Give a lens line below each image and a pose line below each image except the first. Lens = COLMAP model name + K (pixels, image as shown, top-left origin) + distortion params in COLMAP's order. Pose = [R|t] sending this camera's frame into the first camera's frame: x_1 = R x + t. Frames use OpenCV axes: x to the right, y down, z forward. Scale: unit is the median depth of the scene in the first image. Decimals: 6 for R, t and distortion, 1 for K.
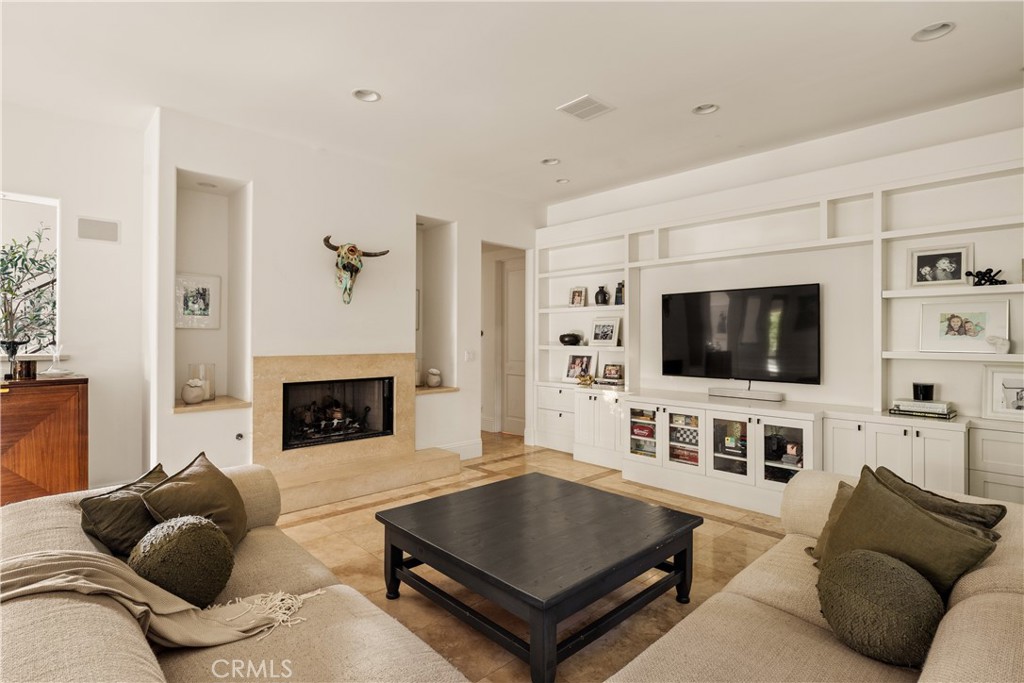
lens RADIAL K [[518.1, 0, 517.1], [0, 518.1, 338.1], [0, 0, 1]] dist [0.002825, 0.001416]
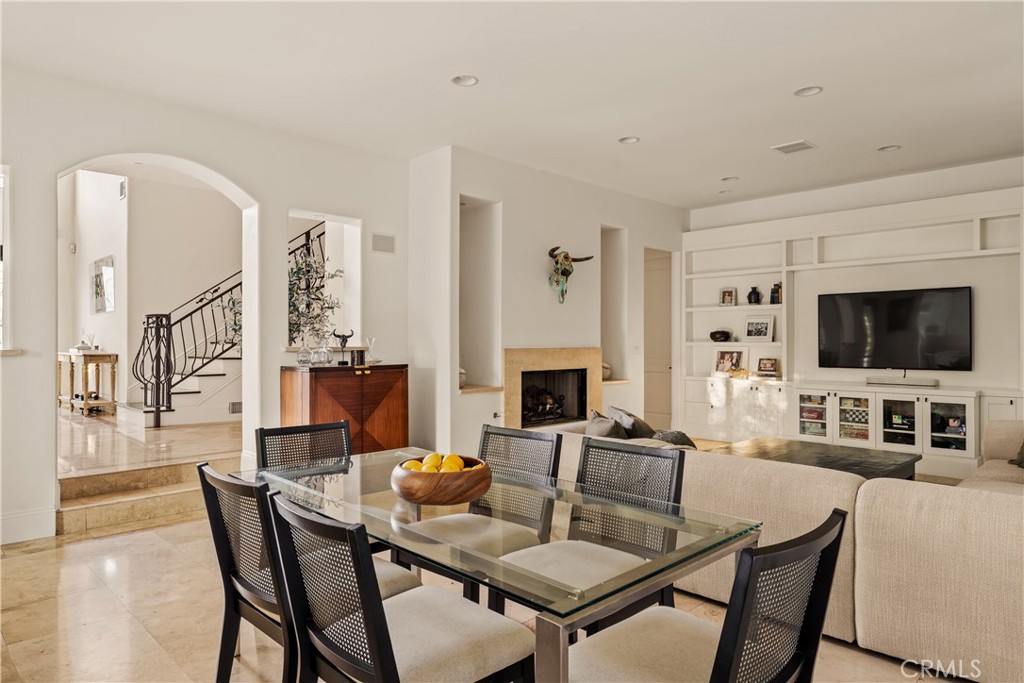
lens RADIAL K [[646.1, 0, 511.2], [0, 646.1, 341.6], [0, 0, 1]] dist [-0.004334, 0.002858]
pose [[0.999884, -0.002545, 0.015019, -0.451146], [0.002592, 0.999992, -0.003110, 0.021543], [-0.015010, 0.003148, 0.999882, -0.426743]]
